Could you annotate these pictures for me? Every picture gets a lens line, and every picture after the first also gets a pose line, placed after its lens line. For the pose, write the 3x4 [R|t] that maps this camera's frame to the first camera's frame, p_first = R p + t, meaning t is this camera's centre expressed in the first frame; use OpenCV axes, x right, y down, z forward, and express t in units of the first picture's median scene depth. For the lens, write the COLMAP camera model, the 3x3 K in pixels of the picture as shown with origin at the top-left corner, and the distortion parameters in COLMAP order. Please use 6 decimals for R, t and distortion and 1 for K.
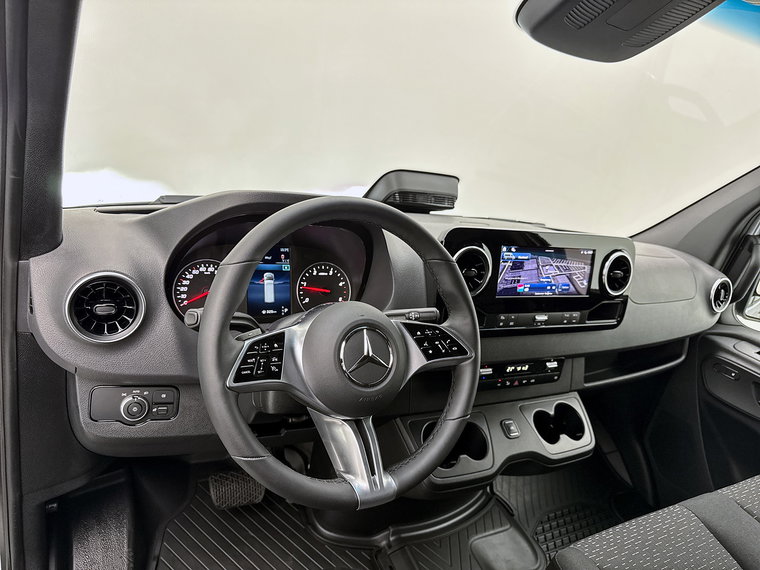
lens RADIAL K [[548.9, 0, 380.0], [0, 548.9, 285.0], [0, 0, 1]] dist [0.112824, -0.239787]
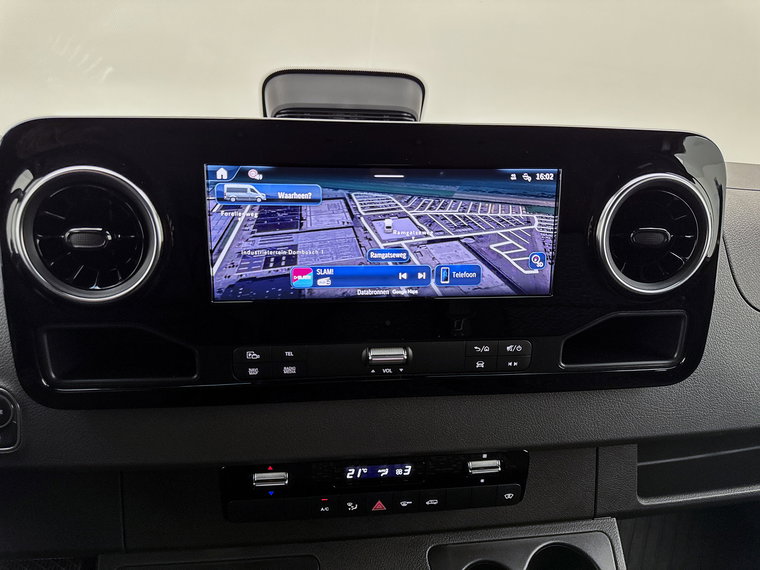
lens RADIAL K [[548.9, 0, 380.0], [0, 548.9, 285.0], [0, 0, 1]] dist [0.112824, -0.239787]
pose [[0.920370, -0.007825, -0.390971, 0.441516], [0.010488, 0.999934, 0.004677, 0.008758], [0.390908, -0.008405, 0.920391, 0.659942]]
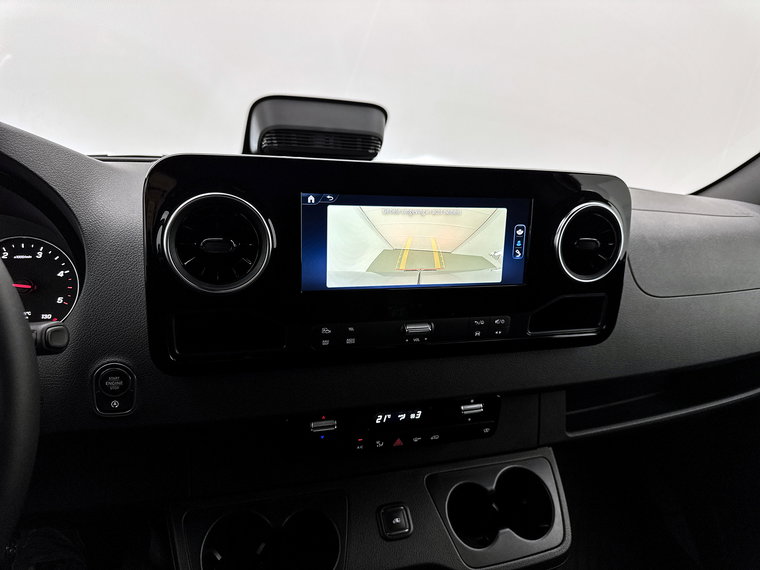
lens RADIAL K [[548.9, 0, 380.0], [0, 548.9, 285.0], [0, 0, 1]] dist [0.112824, -0.239787]
pose [[0.980018, -0.017033, -0.198180, 0.366749], [0.020643, 0.999656, 0.016164, 0.007498], [0.197837, -0.019932, 0.980032, 0.479207]]
